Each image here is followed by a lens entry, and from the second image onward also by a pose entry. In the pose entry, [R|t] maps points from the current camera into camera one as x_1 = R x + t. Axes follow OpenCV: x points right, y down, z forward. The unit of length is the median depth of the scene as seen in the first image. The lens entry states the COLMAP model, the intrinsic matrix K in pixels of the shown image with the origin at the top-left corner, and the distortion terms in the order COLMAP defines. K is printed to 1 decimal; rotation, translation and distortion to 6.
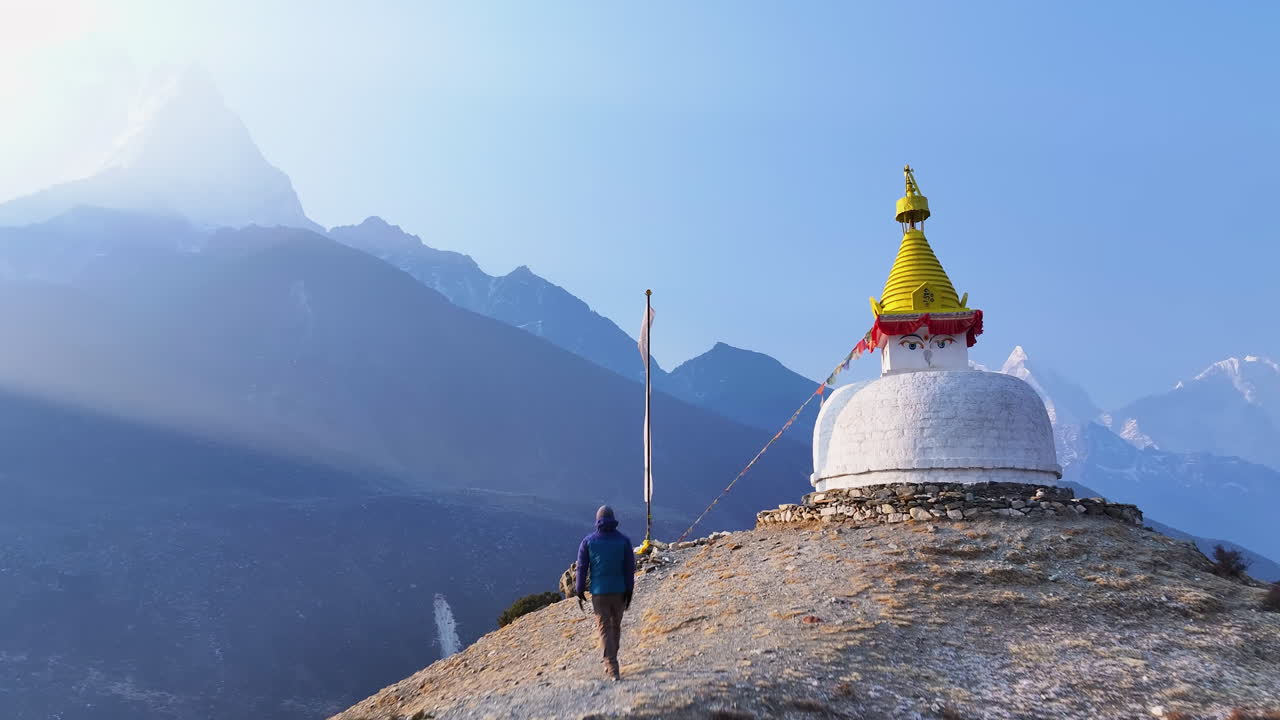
lens RADIAL K [[929.4, 0, 640.0], [0, 929.4, 360.0], [0, 0, 1]] dist [0.030701, -0.002029]
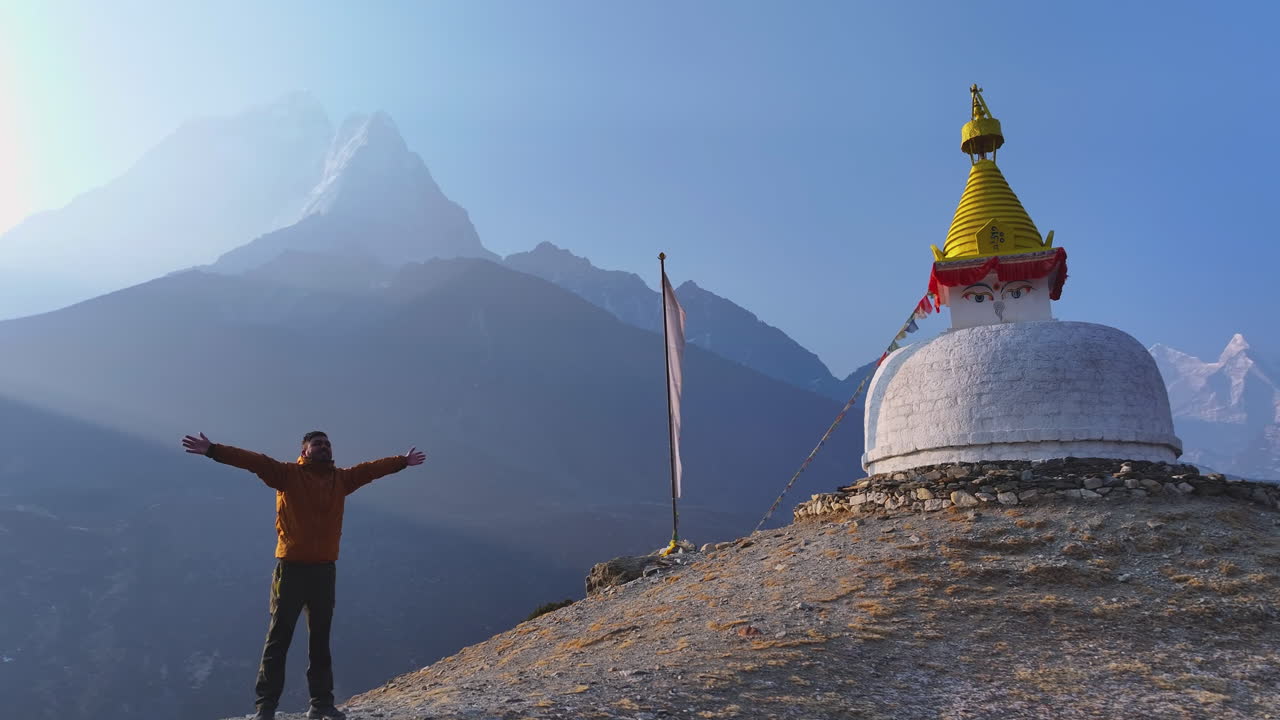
lens RADIAL K [[929.4, 0, 640.0], [0, 929.4, 360.0], [0, 0, 1]] dist [0.030701, -0.002029]
pose [[0.981790, -0.046473, -0.184195, 0.175042], [0.043812, 0.998869, -0.018492, 0.048546], [0.184846, 0.010086, 0.982716, 0.168018]]
